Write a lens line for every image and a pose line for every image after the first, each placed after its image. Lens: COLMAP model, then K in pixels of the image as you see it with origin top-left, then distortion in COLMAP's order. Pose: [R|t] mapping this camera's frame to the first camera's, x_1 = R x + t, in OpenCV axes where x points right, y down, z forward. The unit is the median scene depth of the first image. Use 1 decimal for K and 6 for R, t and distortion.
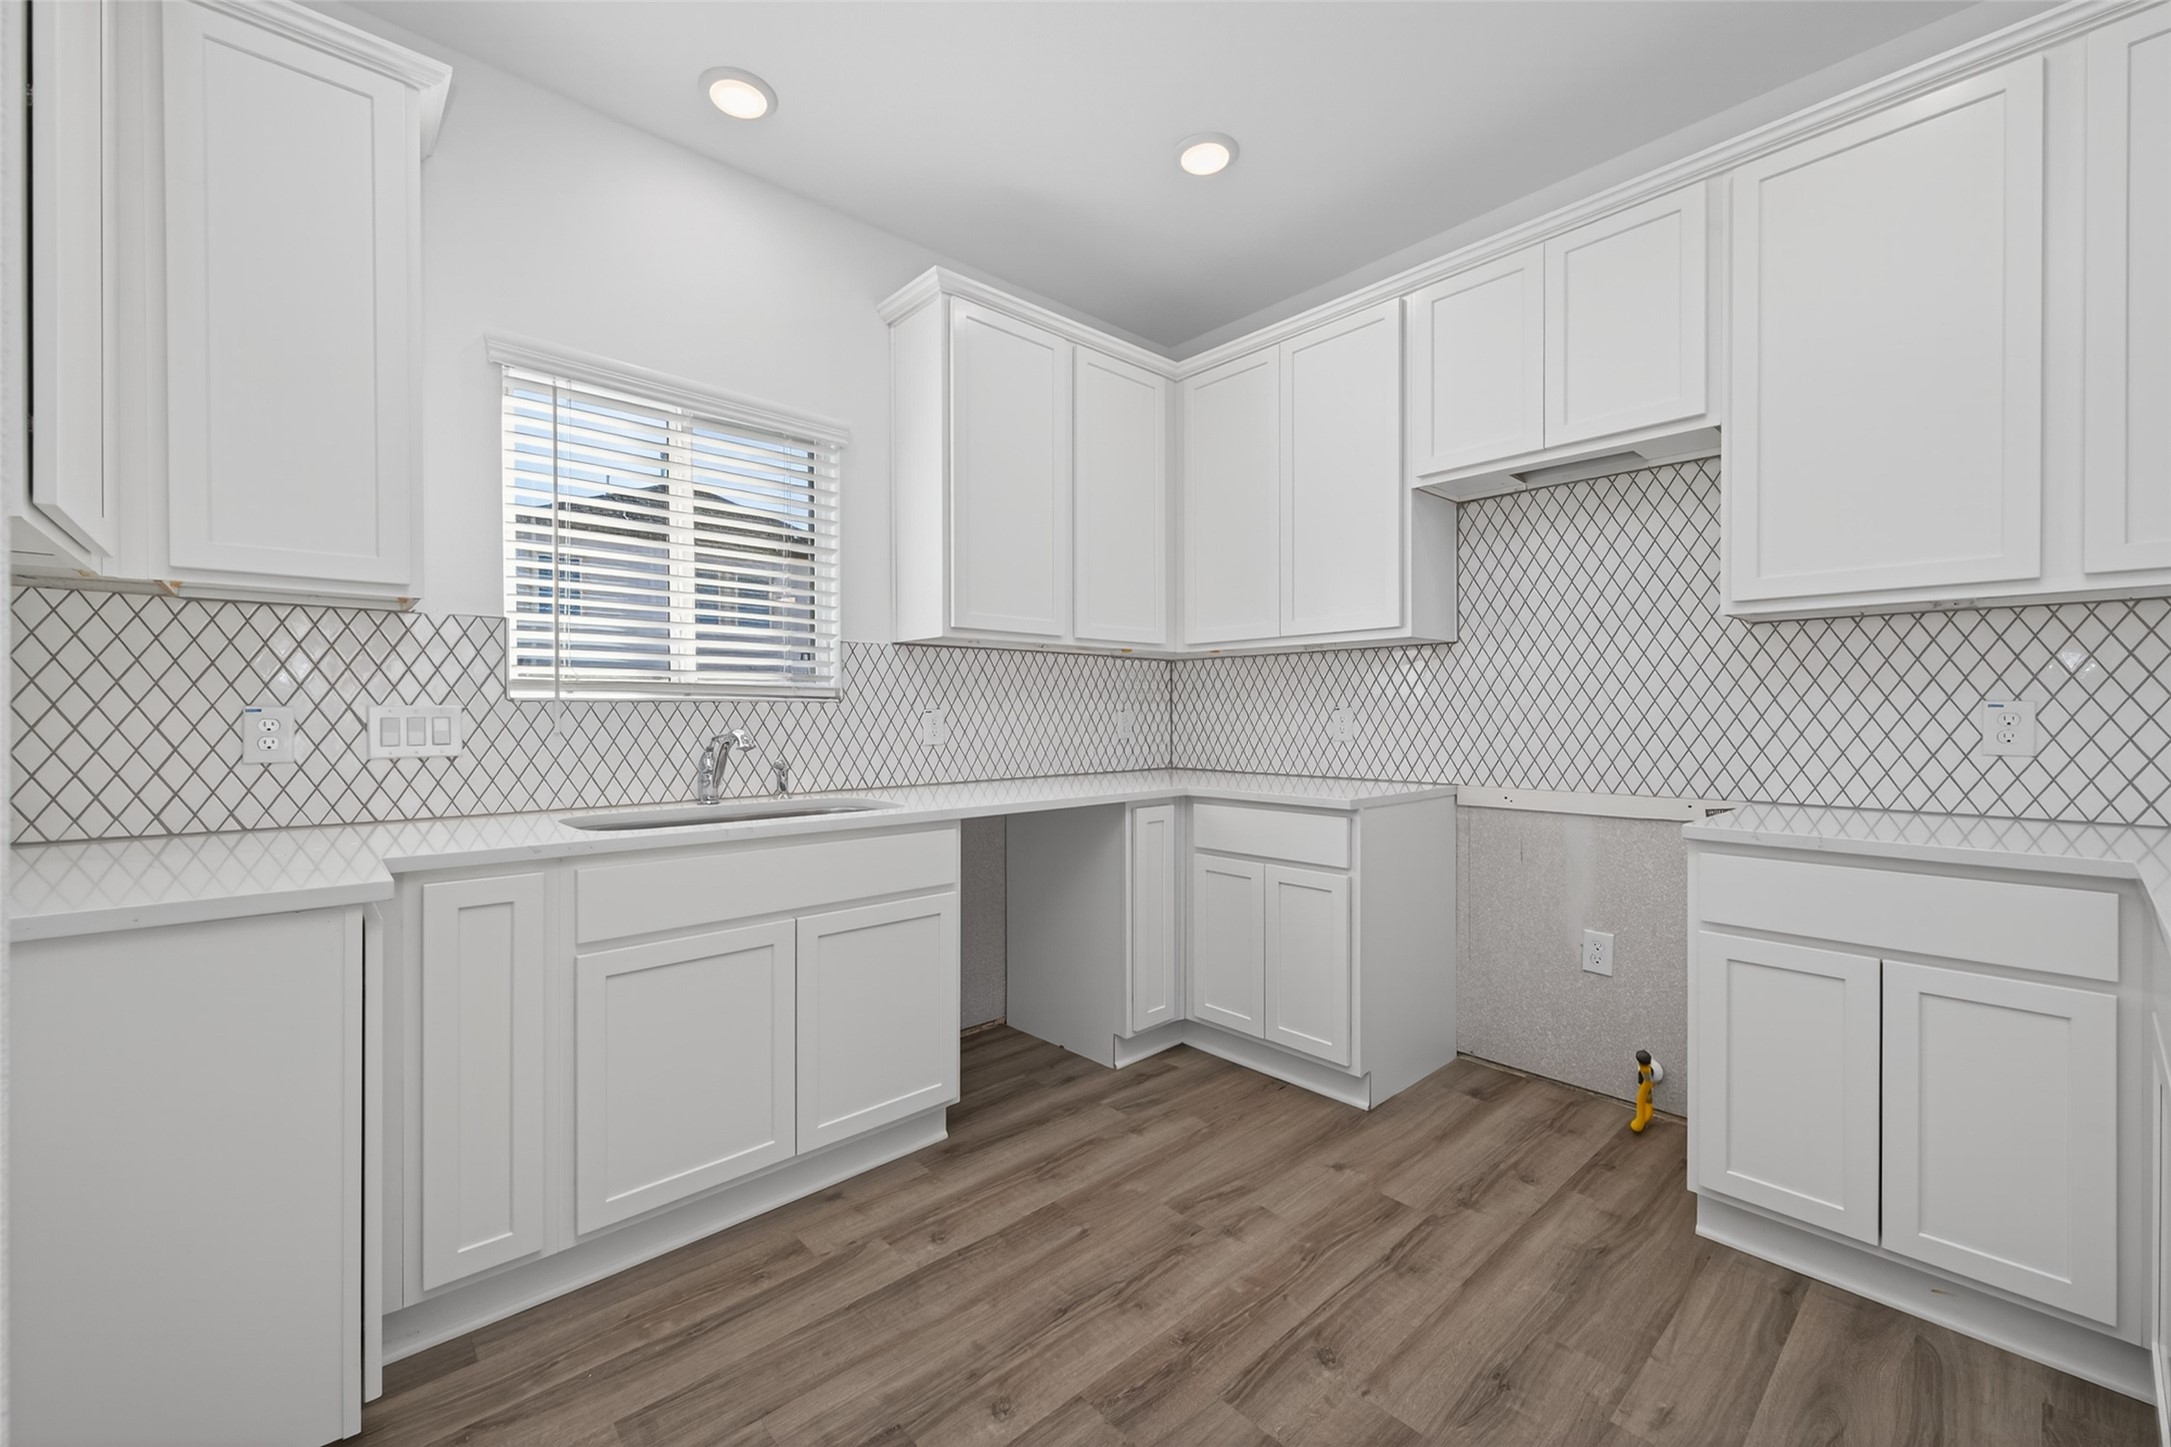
lens RADIAL K [[858.3, 0, 1122.3], [0, 858.3, 719.8], [0, 0, 1]] dist [0.003048, 0.000210]
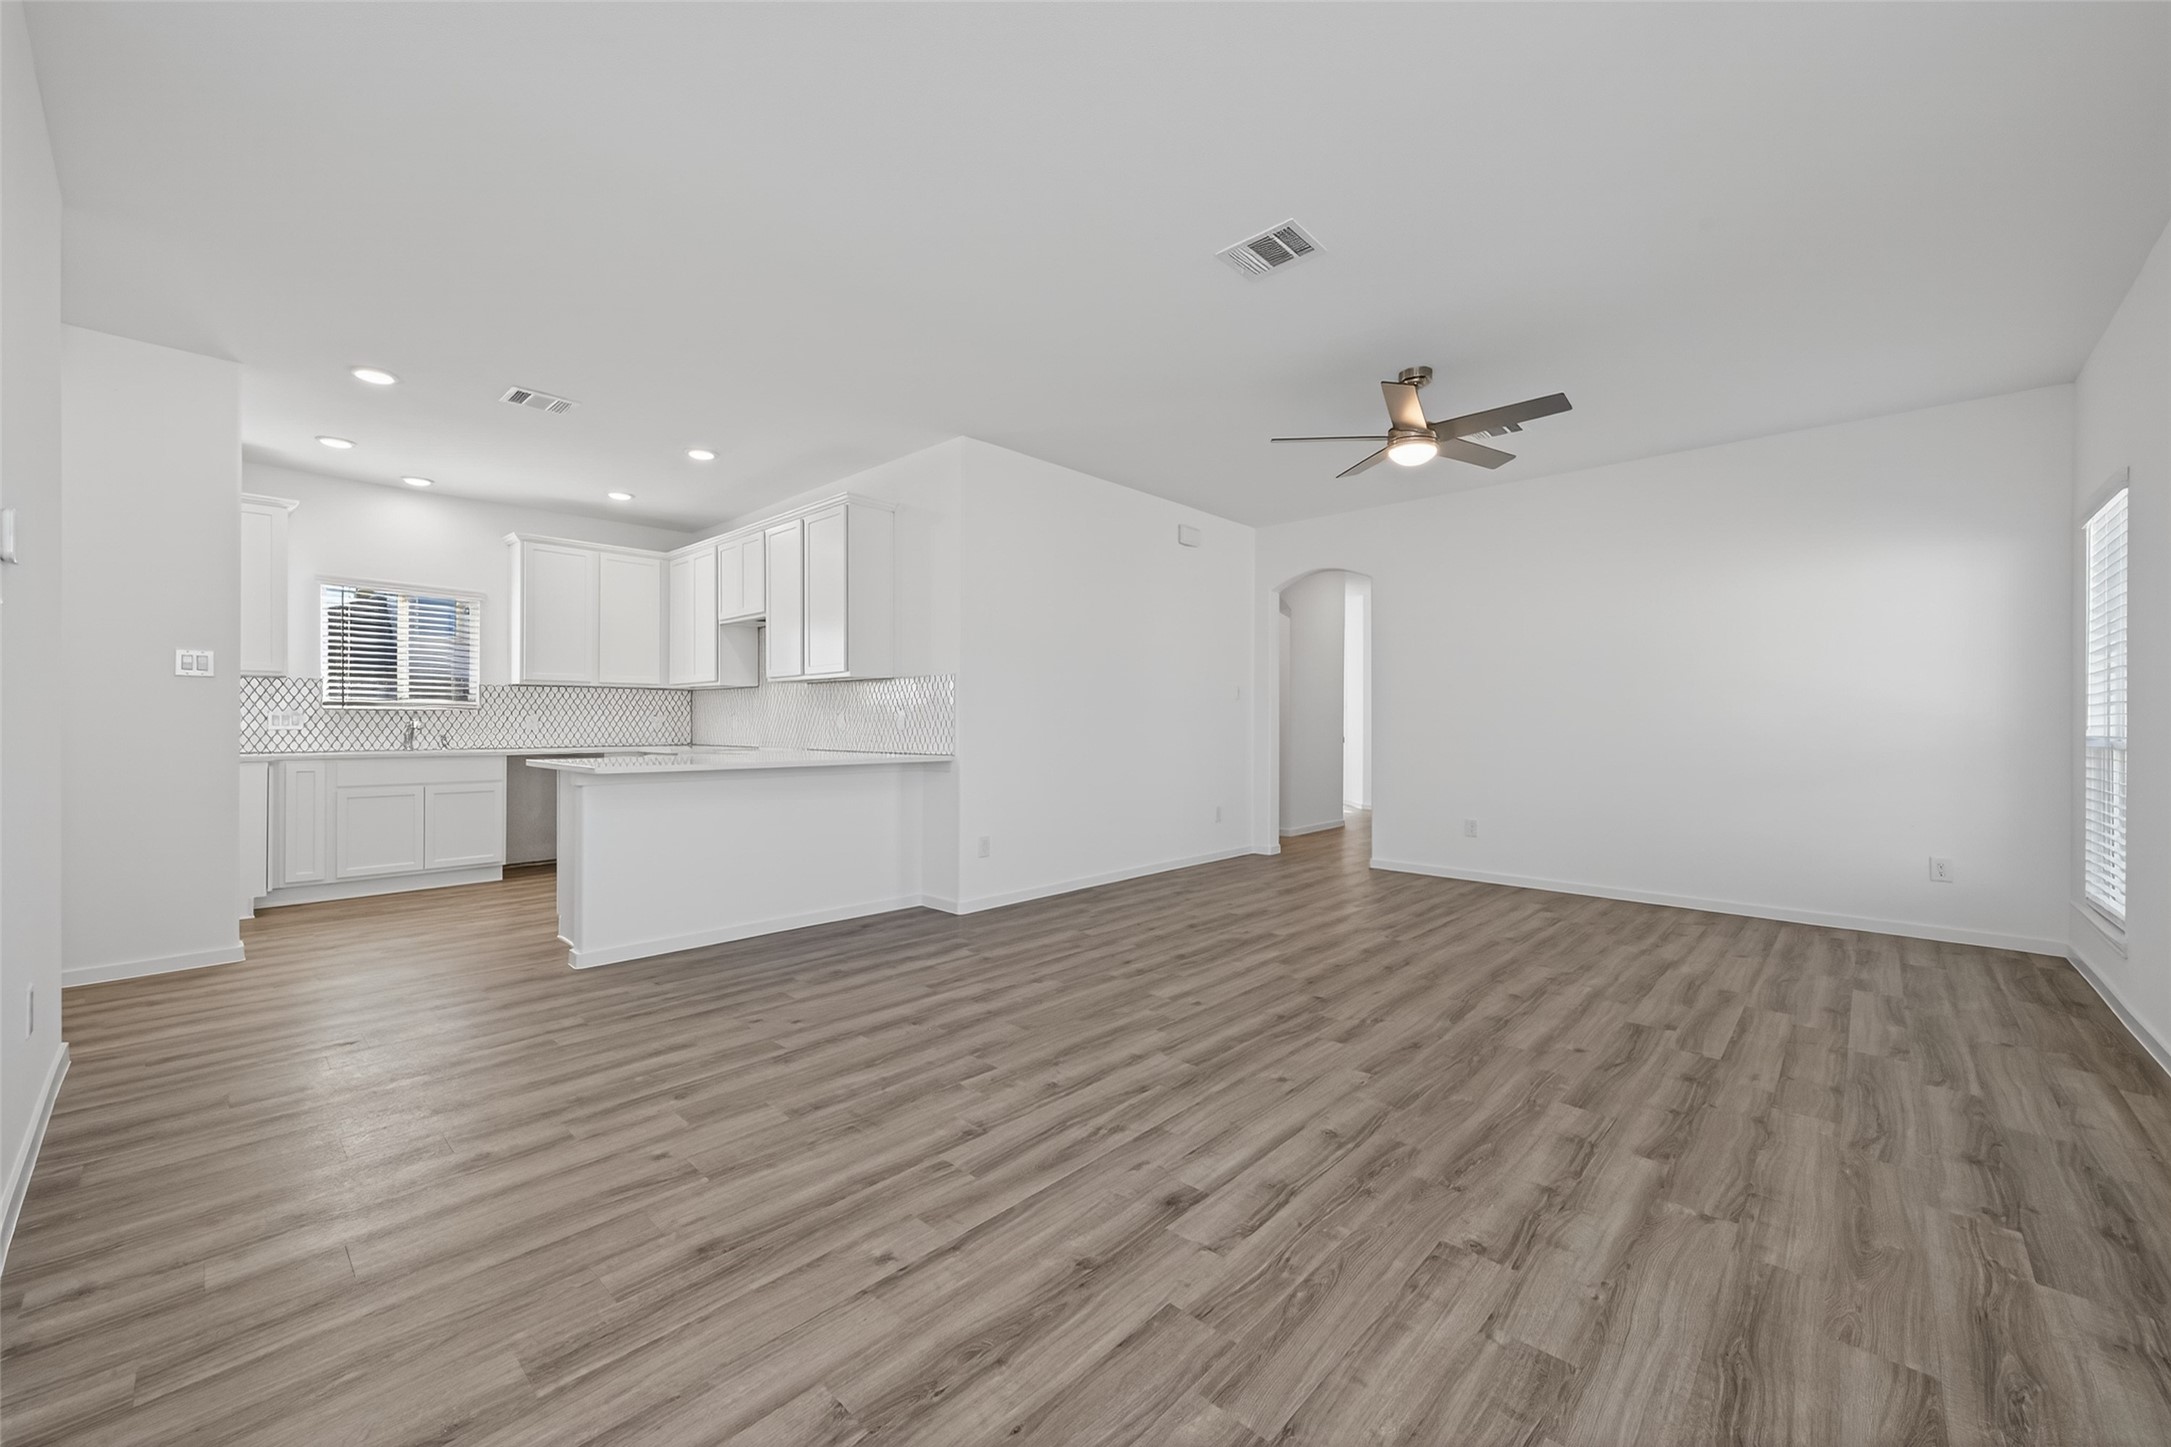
lens RADIAL K [[836.4, 0, 1081.2], [0, 836.4, 721.5], [0, 0, 1]] dist [0.003120, -0.000210]
pose [[0.998287, 0.003618, 0.058400, 1.295674], [-0.003075, 0.999951, -0.009394, 0.028422], [-0.058431, 0.009198, 0.998249, -1.514431]]
